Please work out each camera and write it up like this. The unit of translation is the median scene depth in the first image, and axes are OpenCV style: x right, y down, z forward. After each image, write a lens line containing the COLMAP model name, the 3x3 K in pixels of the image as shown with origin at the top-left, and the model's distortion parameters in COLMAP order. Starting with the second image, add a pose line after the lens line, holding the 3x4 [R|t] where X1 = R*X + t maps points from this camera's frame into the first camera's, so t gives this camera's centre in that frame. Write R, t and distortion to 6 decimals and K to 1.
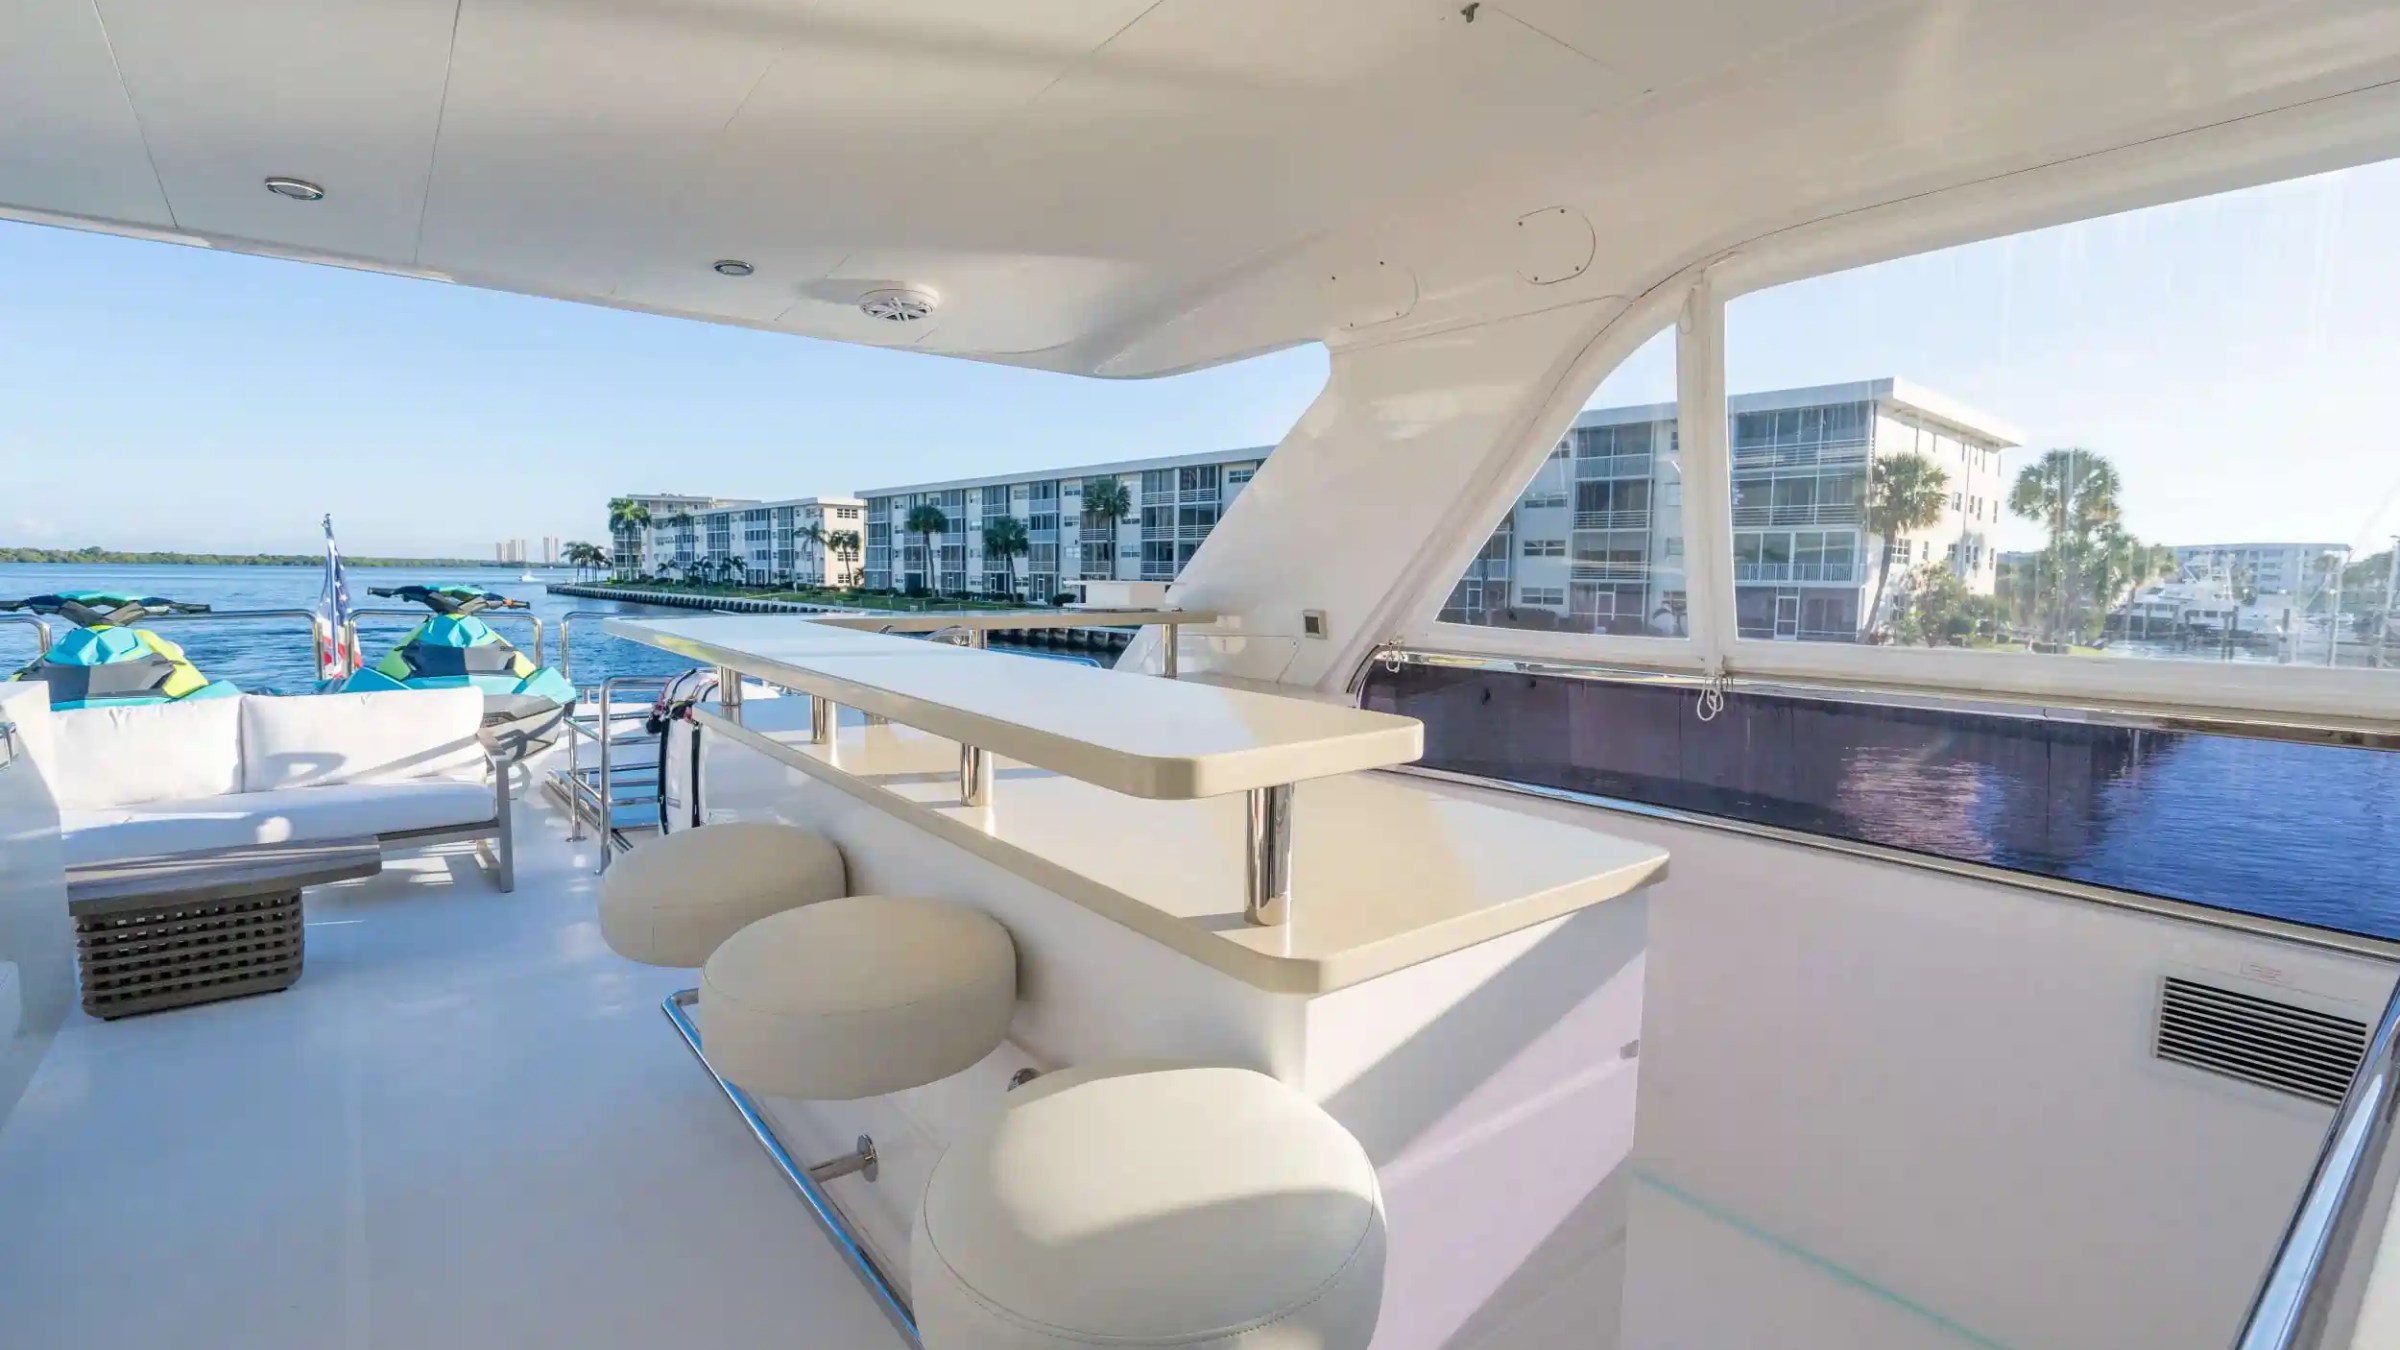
lens RADIAL K [[1076.2, 0, 1200.0], [0, 1076.2, 675.0], [0, 0, 1]] dist [-0.001007, -0.000061]
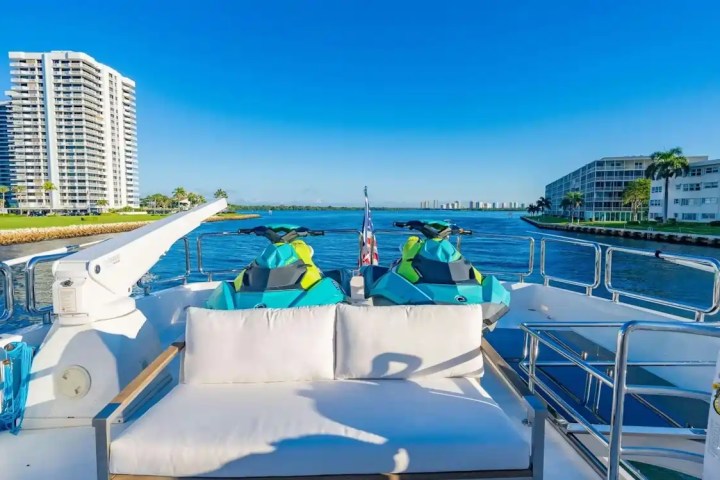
lens RADIAL K [[386.9, 0, 360.0], [0, 386.9, 240.0], [0, 0, 1]] dist [-0.000329, -0.000009]
pose [[0.792193, 0.039092, -0.609017, -0.503778], [-0.050144, 0.998741, -0.001119, -0.055934], [0.608207, 0.031425, 0.793157, 0.550970]]
